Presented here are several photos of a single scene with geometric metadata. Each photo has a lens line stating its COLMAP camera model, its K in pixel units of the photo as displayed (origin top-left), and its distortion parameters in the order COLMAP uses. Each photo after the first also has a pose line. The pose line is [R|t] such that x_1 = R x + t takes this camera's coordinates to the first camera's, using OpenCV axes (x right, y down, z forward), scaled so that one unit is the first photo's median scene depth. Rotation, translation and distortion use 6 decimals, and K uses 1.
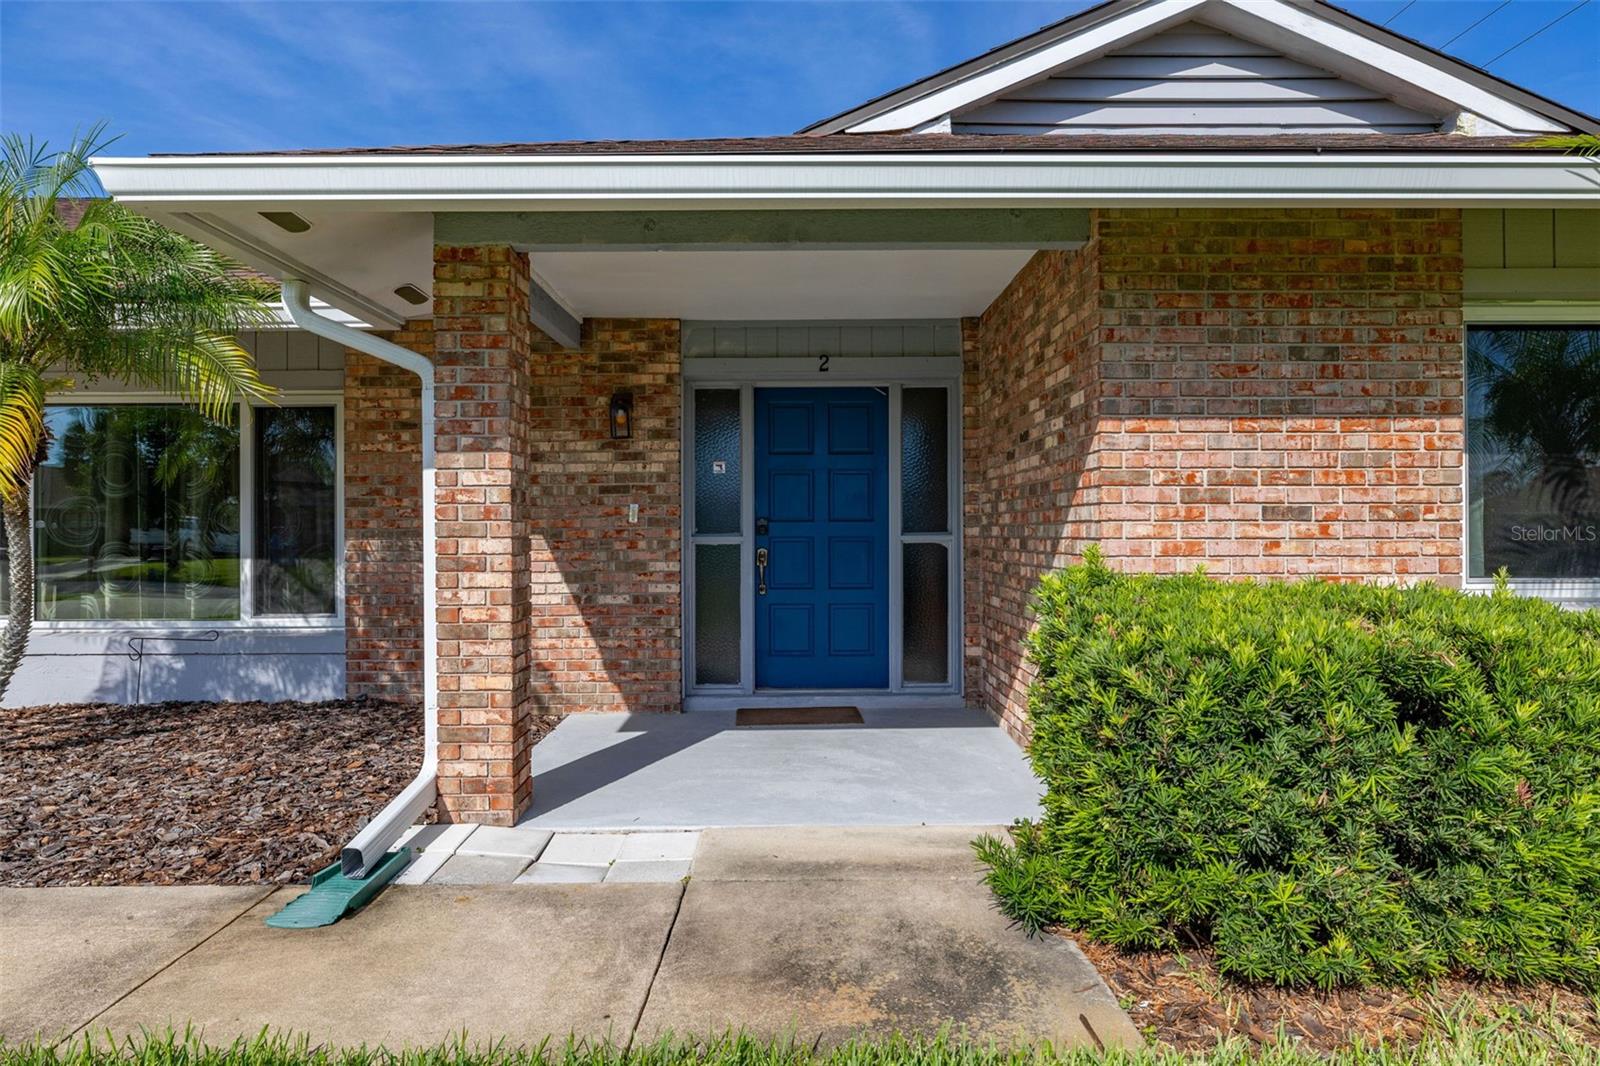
lens RADIAL K [[1007.8, 0, 805.3], [0, 1007.8, 526.7], [0, 0, 1]] dist [-0.001402, 0.000896]
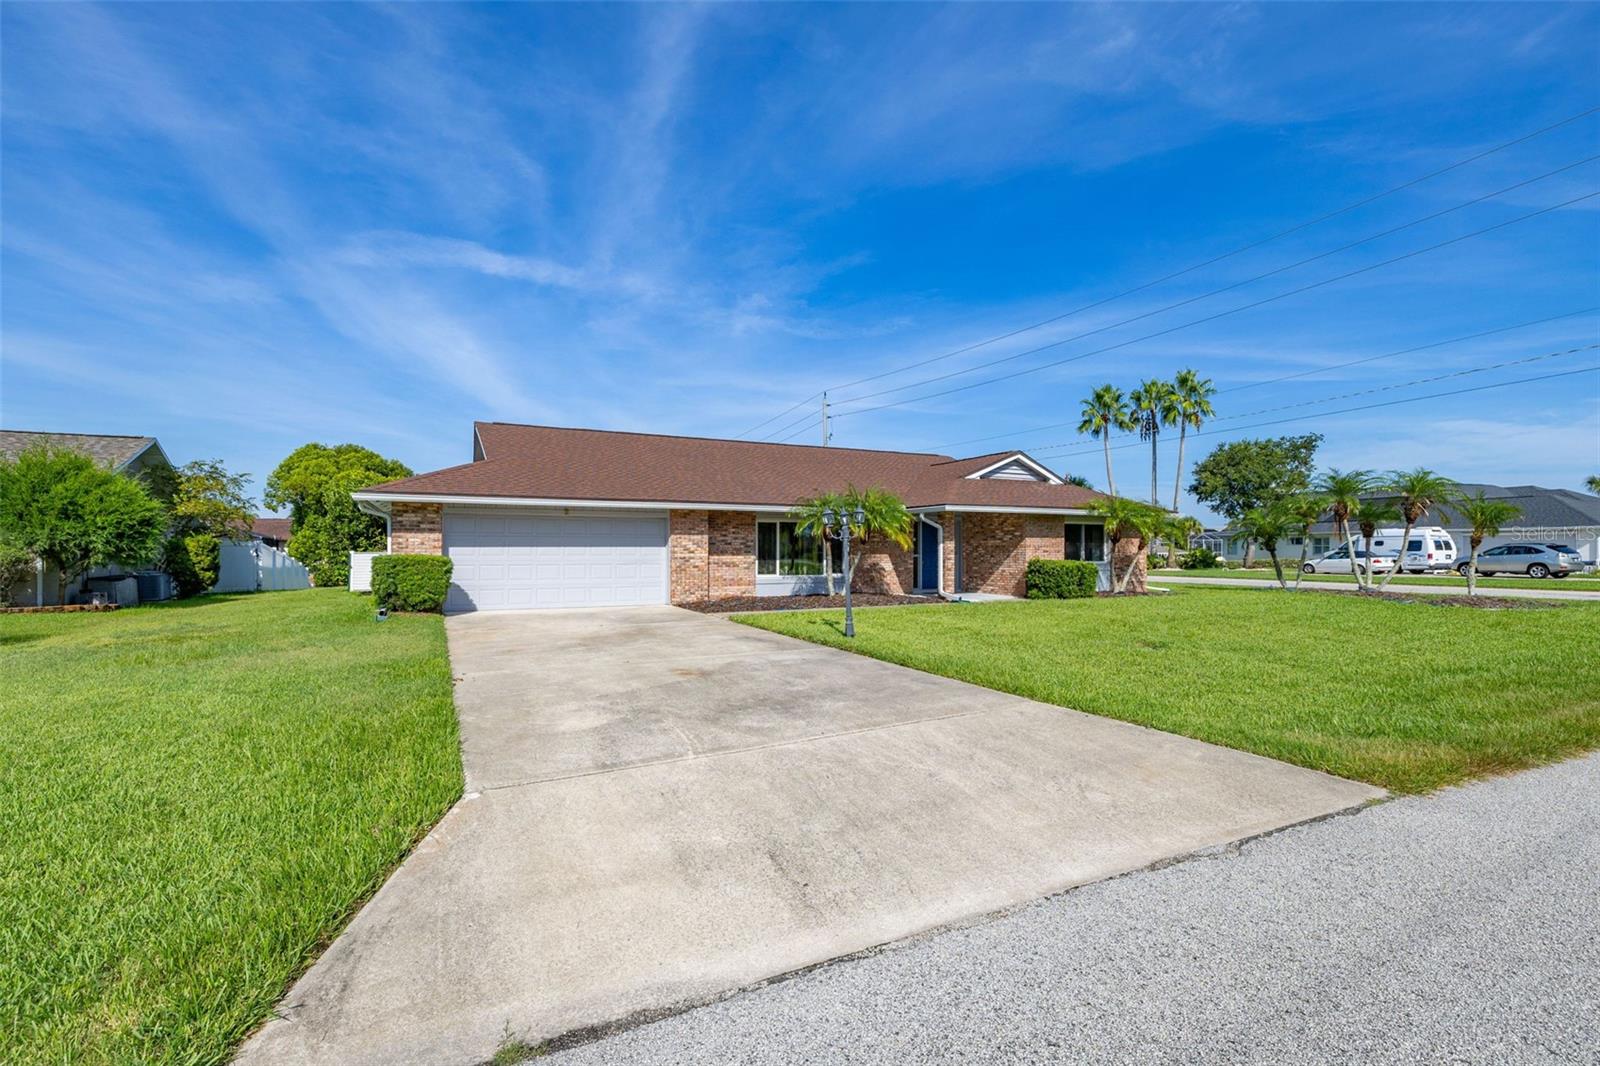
lens RADIAL K [[729.1, 0, 802.0], [0, 729.1, 549.9], [0, 0, 1]] dist [0.001688, 0.000330]
pose [[0.889539, 0.005859, 0.456822, -2.632016], [-0.004298, 0.999981, -0.004456, 0.004989], [-0.456840, 0.002000, 0.889547, -2.148601]]
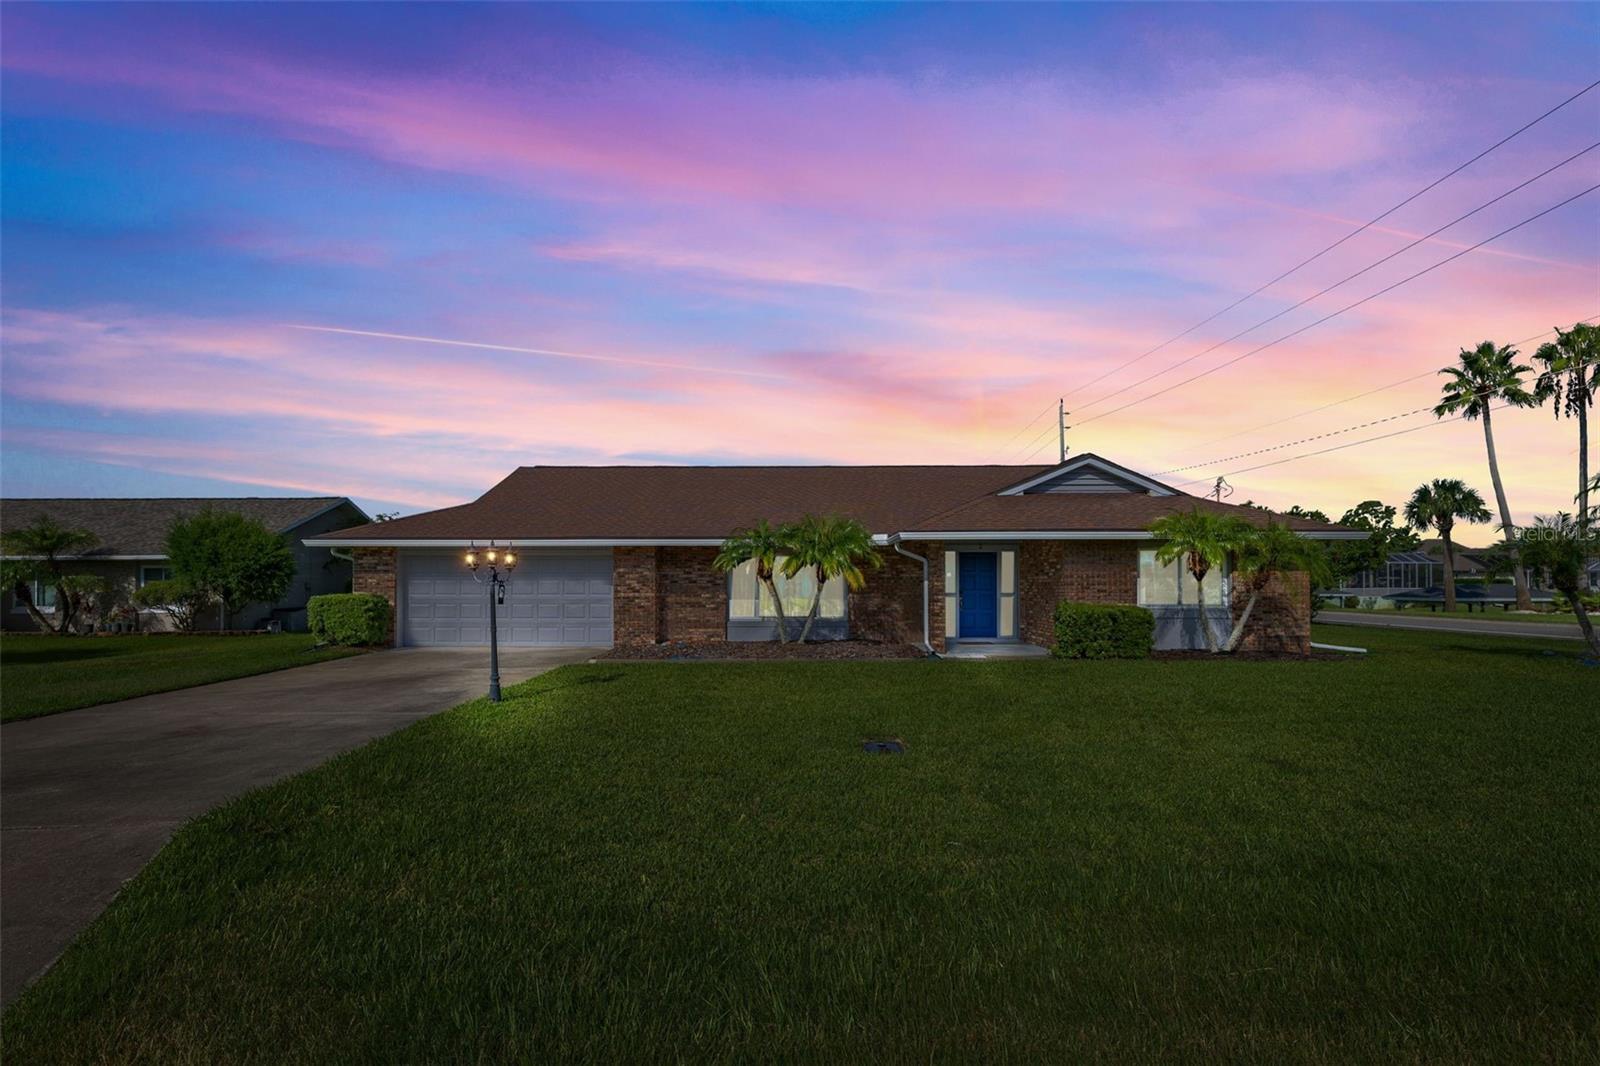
lens RADIAL K [[736.0, 0, 802.1], [0, 736.0, 580.6], [0, 0, 1]] dist [0.002177, -0.000173]
pose [[0.999990, 0.003695, 0.002664, -0.804775], [-0.003691, 0.999992, -0.001365, -0.043646], [-0.002669, 0.001355, 0.999996, -2.092683]]
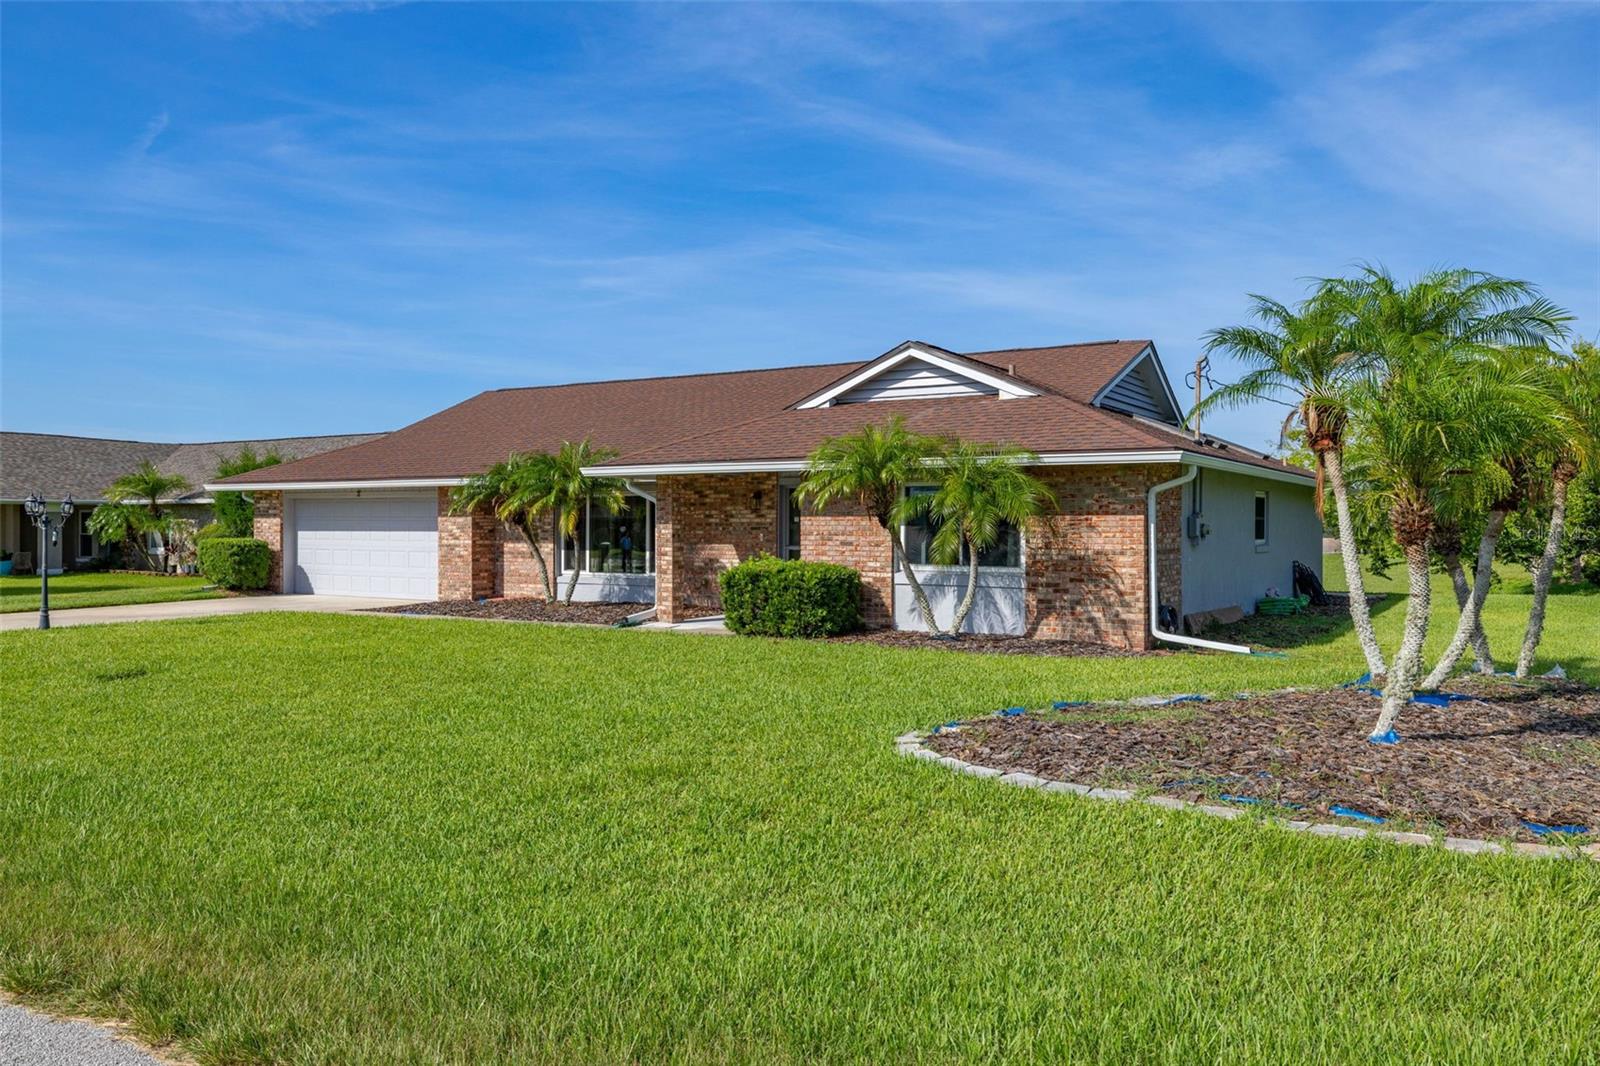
lens RADIAL K [[1213.4, 0, 800.0], [0, 1213.4, 533.0], [0, 0, 1]] dist [-0.001051, 0.001324]
pose [[0.853807, 0.010904, -0.520475, 2.005536], [-0.006724, 0.999928, 0.009919, -0.072664], [0.520546, -0.004969, 0.853819, -2.126223]]
